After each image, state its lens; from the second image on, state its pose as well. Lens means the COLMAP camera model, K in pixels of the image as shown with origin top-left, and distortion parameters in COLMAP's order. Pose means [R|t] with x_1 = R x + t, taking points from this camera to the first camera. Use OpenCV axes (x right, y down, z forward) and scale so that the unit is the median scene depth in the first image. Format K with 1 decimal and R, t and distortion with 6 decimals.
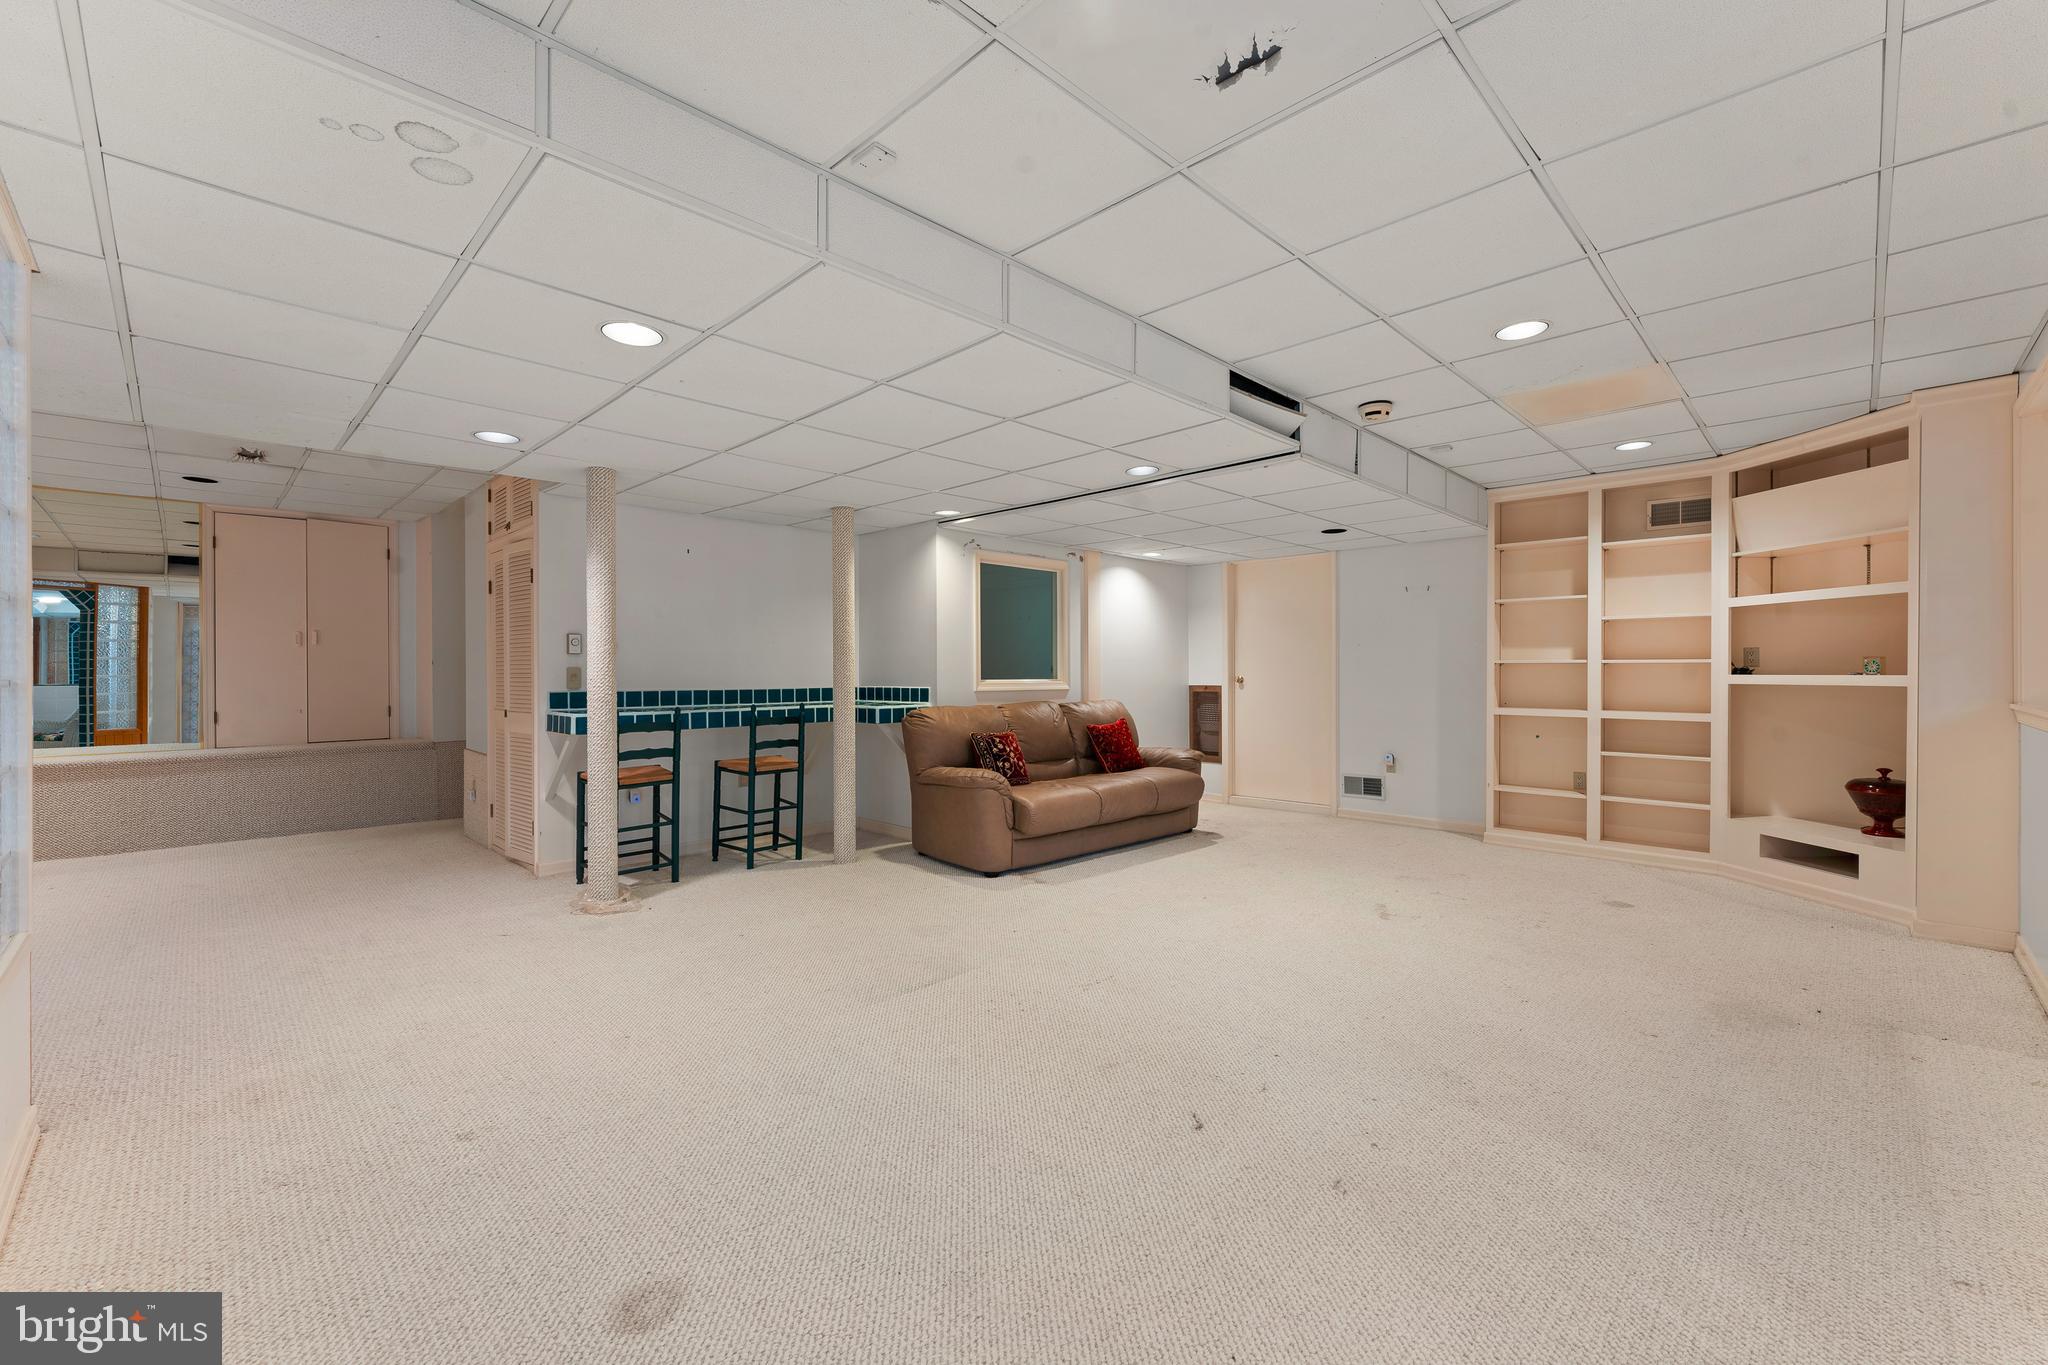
lens RADIAL K [[840.5, 0, 1025.6], [0, 840.5, 676.2], [0, 0, 1]] dist [0.000301, -0.000004]
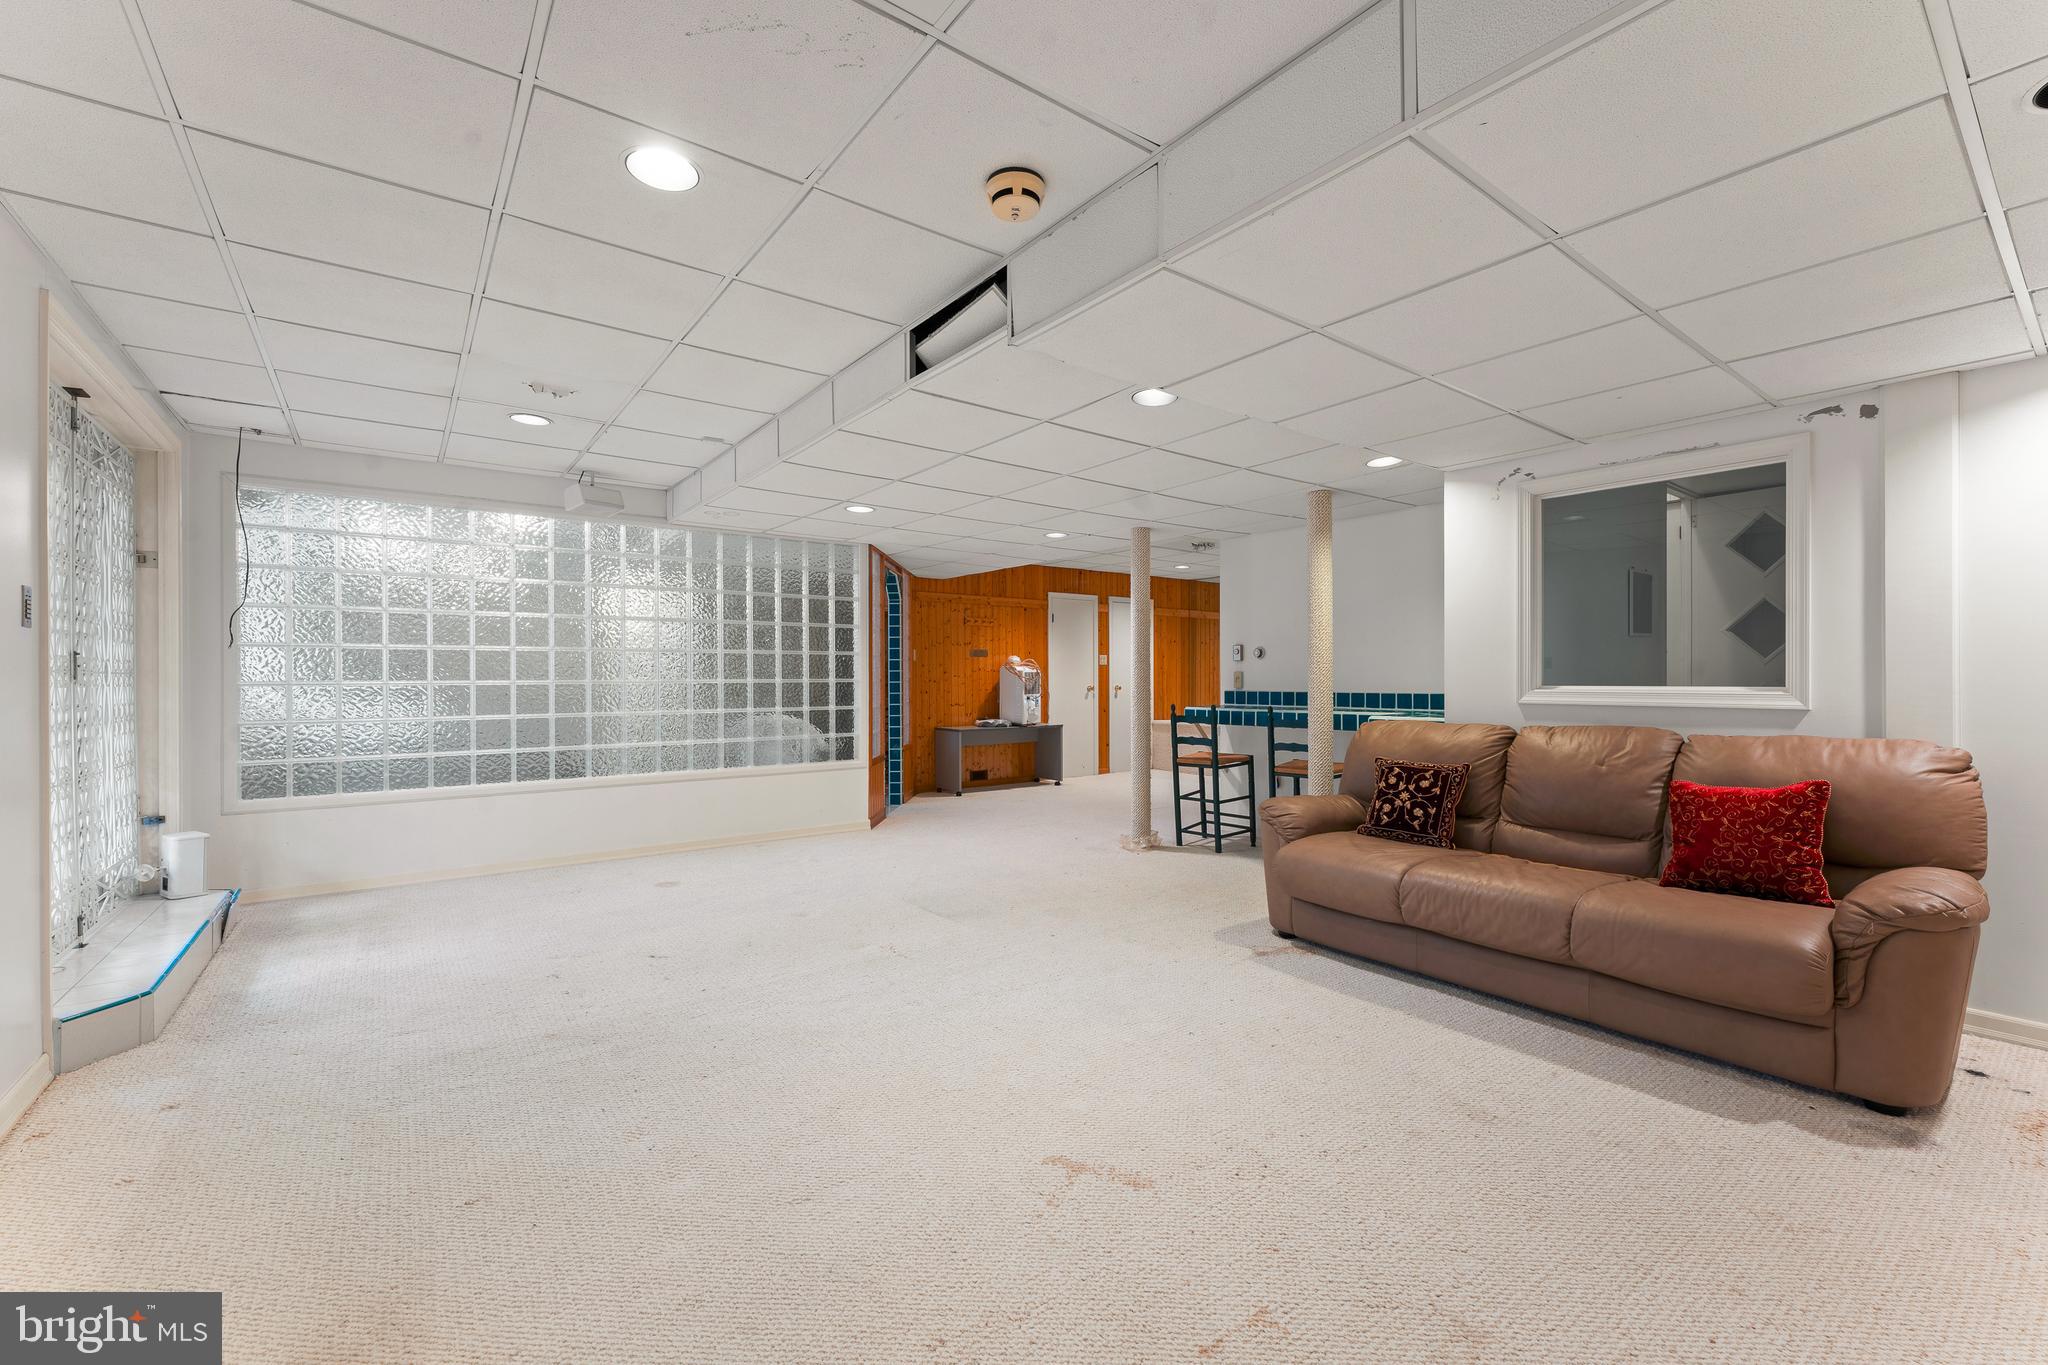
lens RADIAL K [[840.5, 0, 1025.6], [0, 840.5, 676.2], [0, 0, 1]] dist [0.000301, -0.000004]
pose [[-0.136163, -0.000184, -0.990686, 0.732423], [-0.001045, 0.999999, -0.000042, -0.002896], [0.990686, 0.001030, -0.136163, 0.826955]]
